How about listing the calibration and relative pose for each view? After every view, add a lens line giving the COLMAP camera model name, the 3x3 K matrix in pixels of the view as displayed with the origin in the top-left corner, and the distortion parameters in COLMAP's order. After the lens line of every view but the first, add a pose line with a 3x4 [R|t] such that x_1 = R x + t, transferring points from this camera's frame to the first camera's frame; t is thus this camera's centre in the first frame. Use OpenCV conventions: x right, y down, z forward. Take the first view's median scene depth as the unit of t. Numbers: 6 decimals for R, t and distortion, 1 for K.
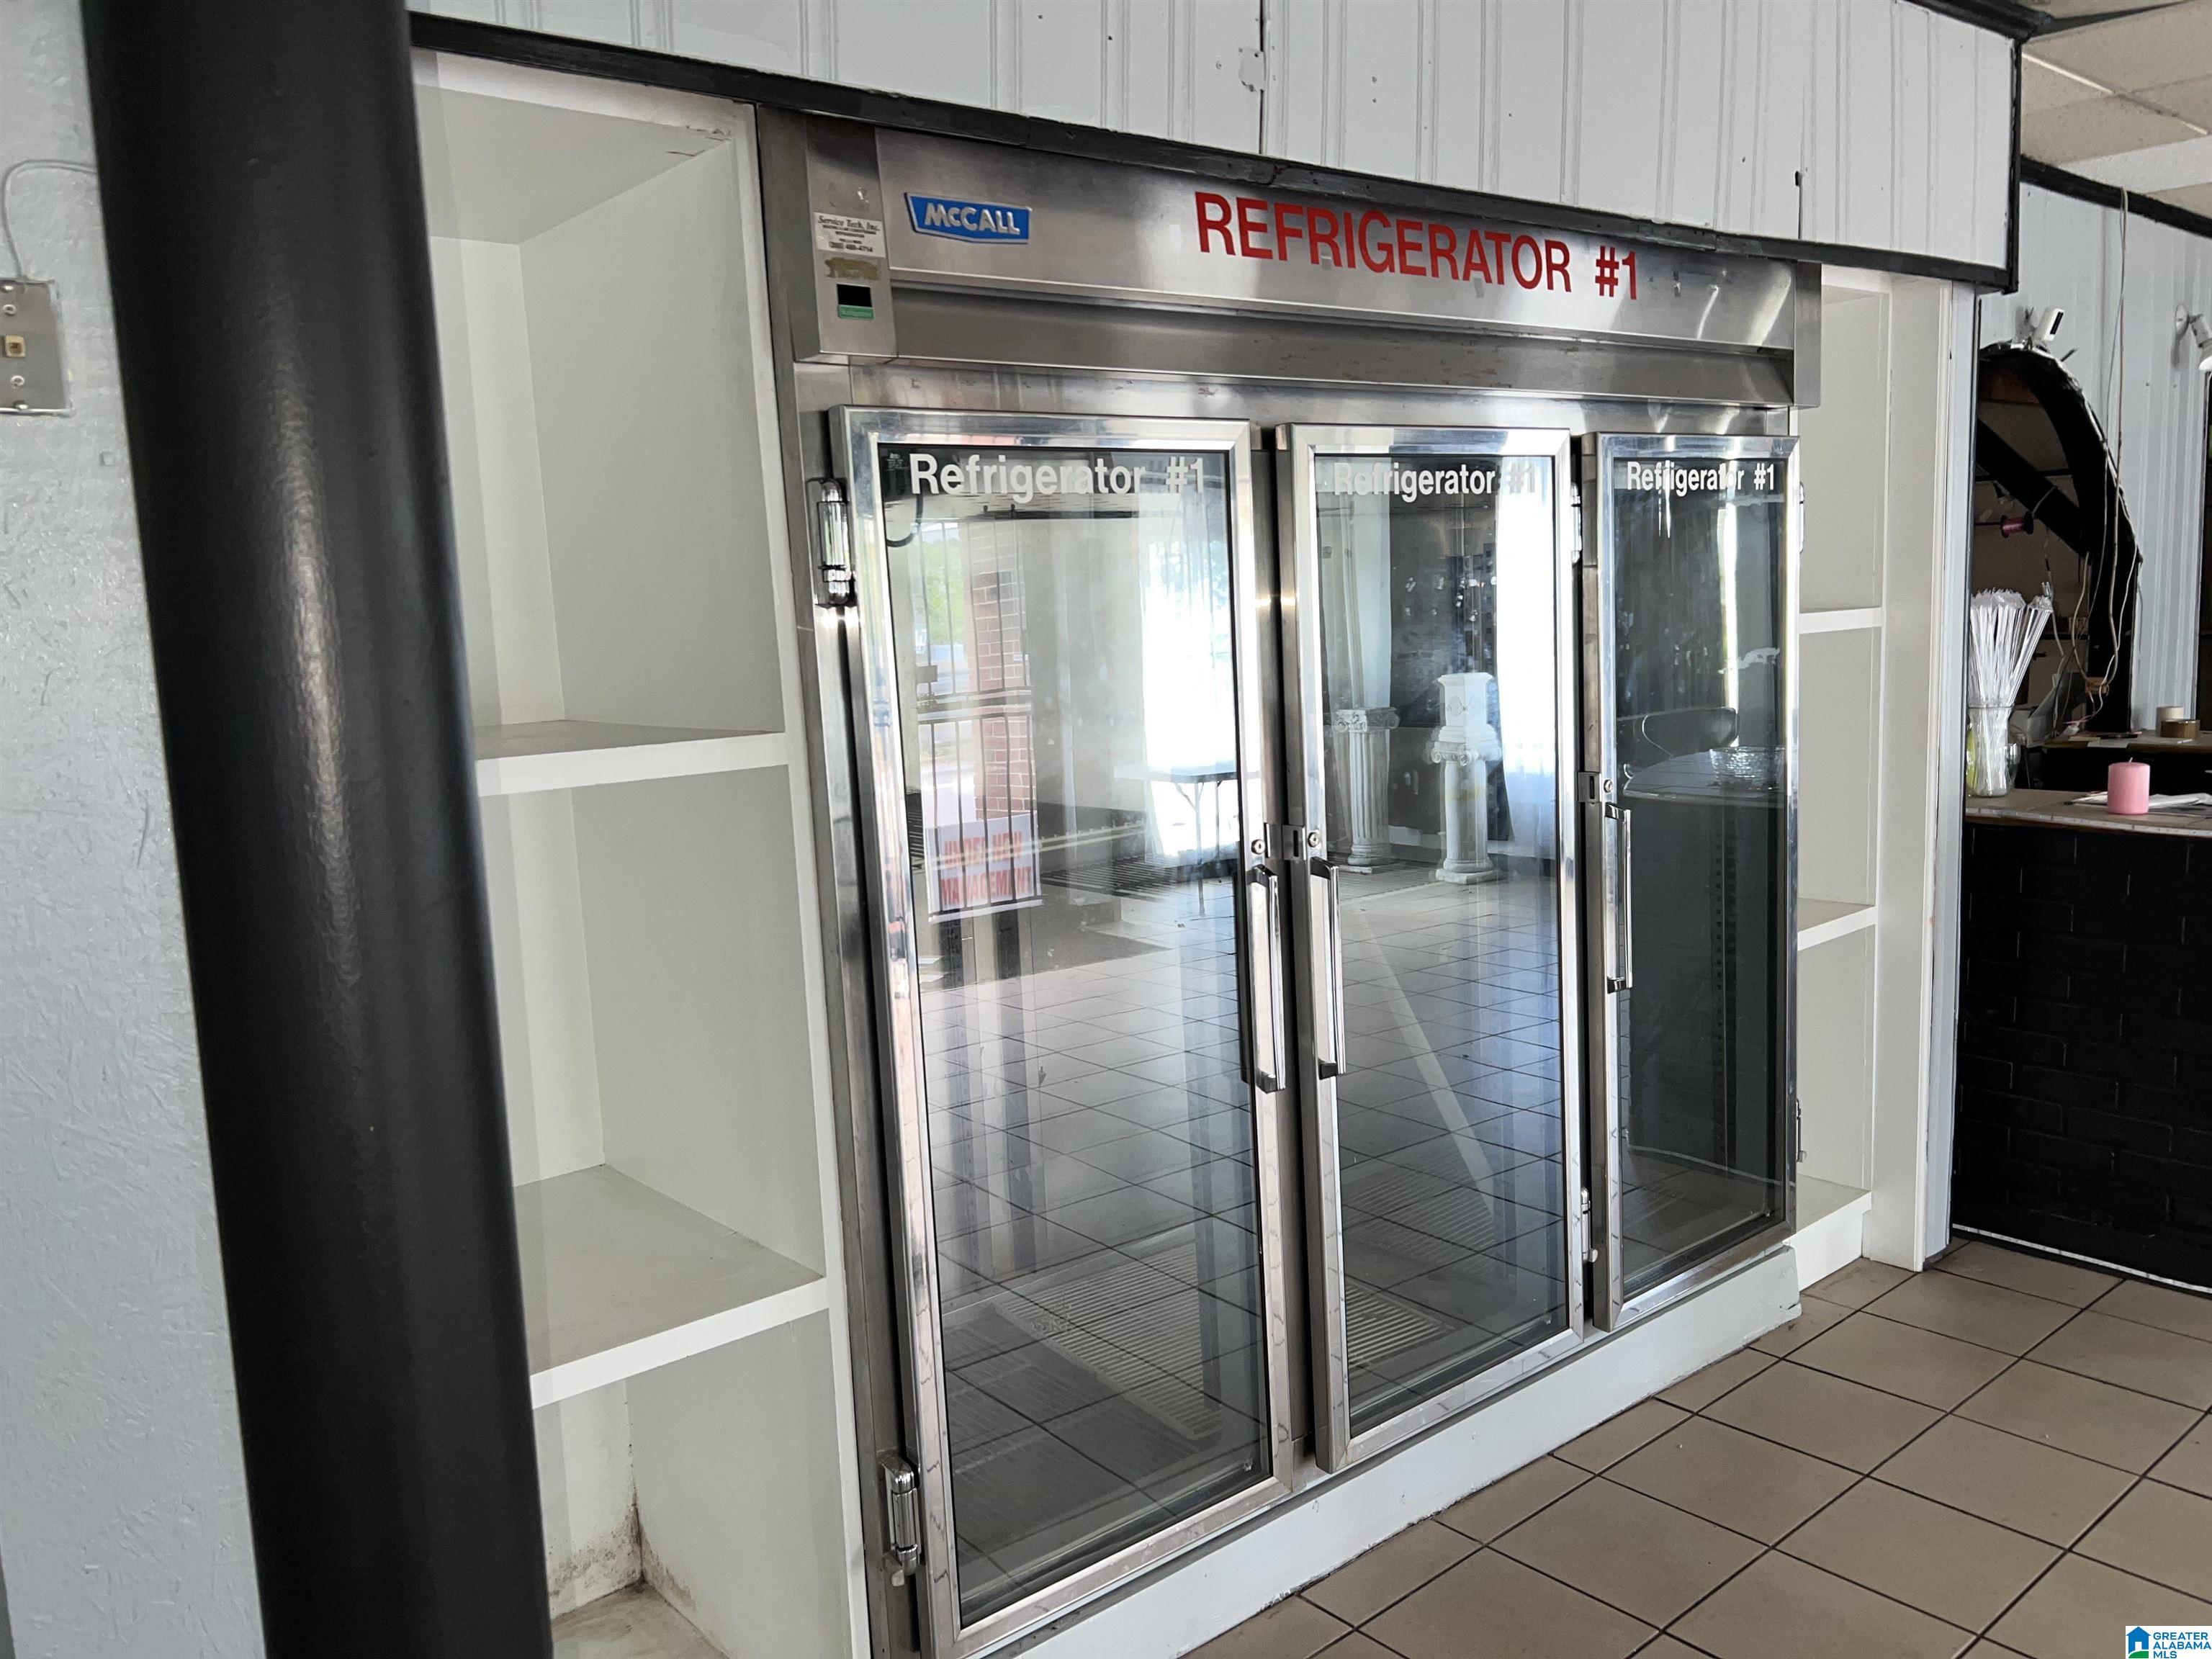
lens RADIAL K [[1658.4, 0, 1094.6], [0, 1658.4, 843.2], [0, 0, 1]] dist [0.056430, -0.063797]
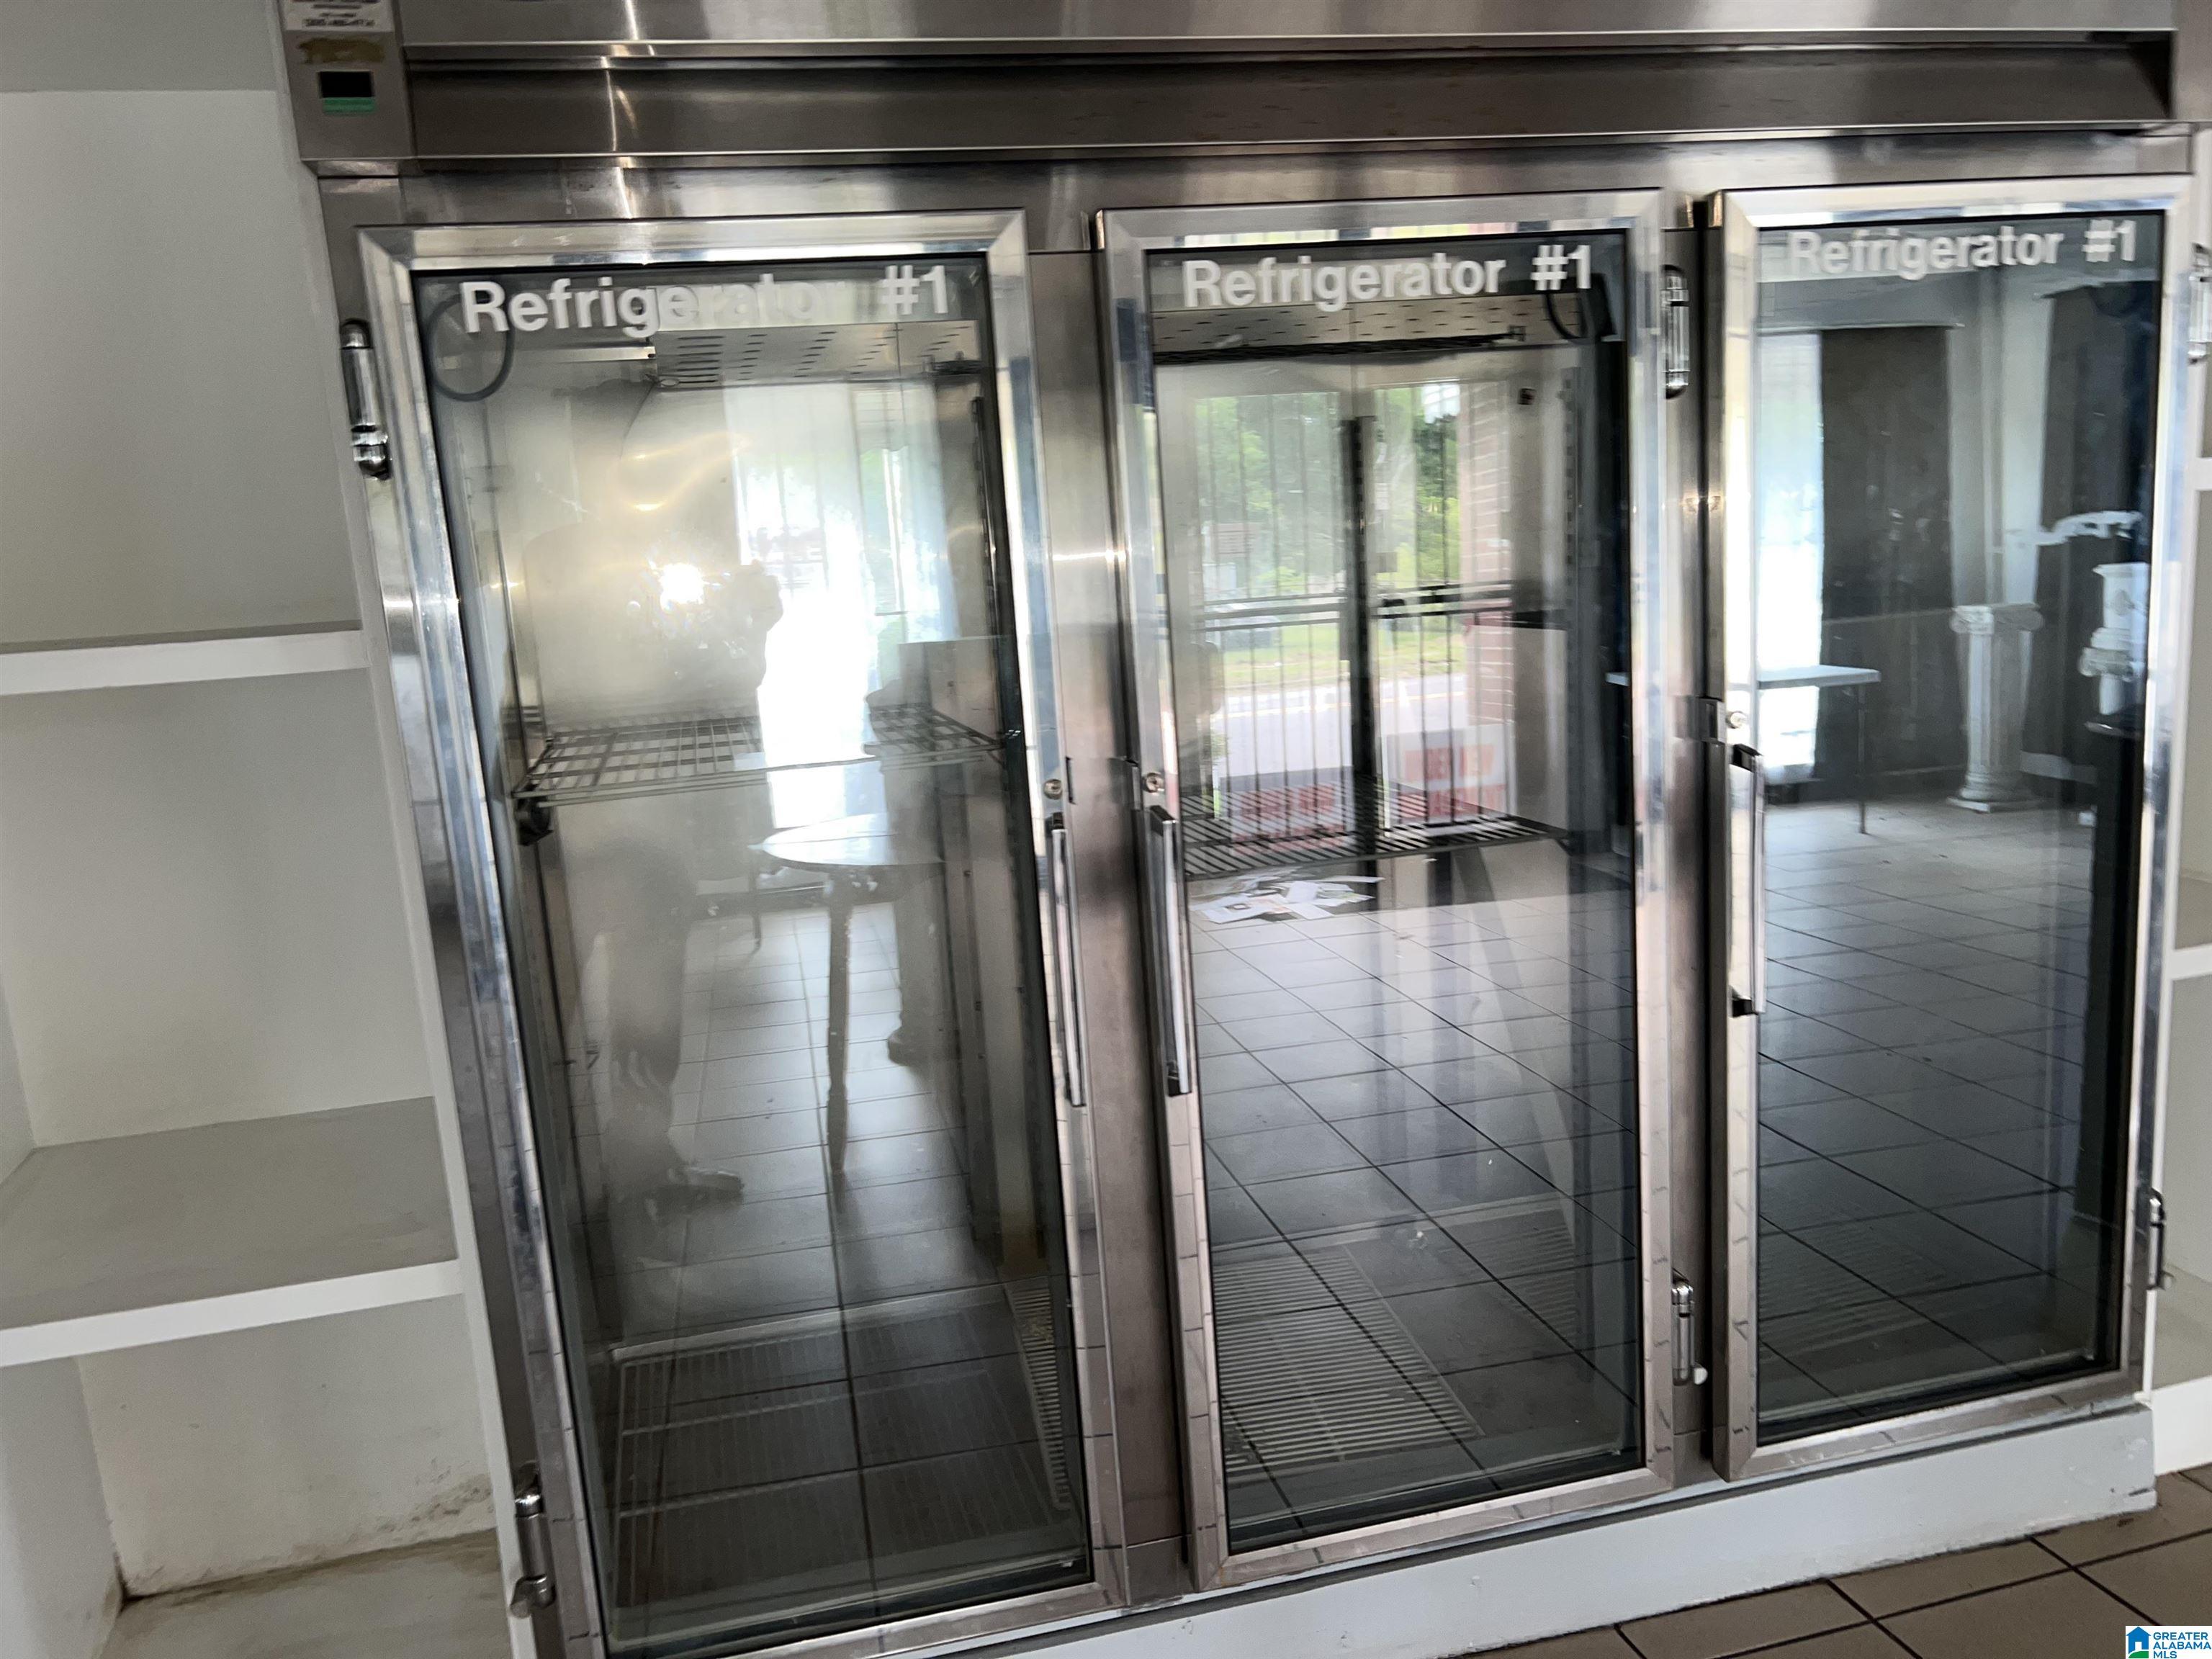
lens RADIAL K [[1648.6, 0, 1107.3], [0, 1648.6, 753.9], [0, 0, 1]] dist [0.022772, -0.008647]
pose [[0.905036, 0.075410, -0.418596, 0.335151], [-0.048767, 0.996065, 0.074001, -0.053876], [0.422530, -0.046560, 0.905152, 0.261969]]
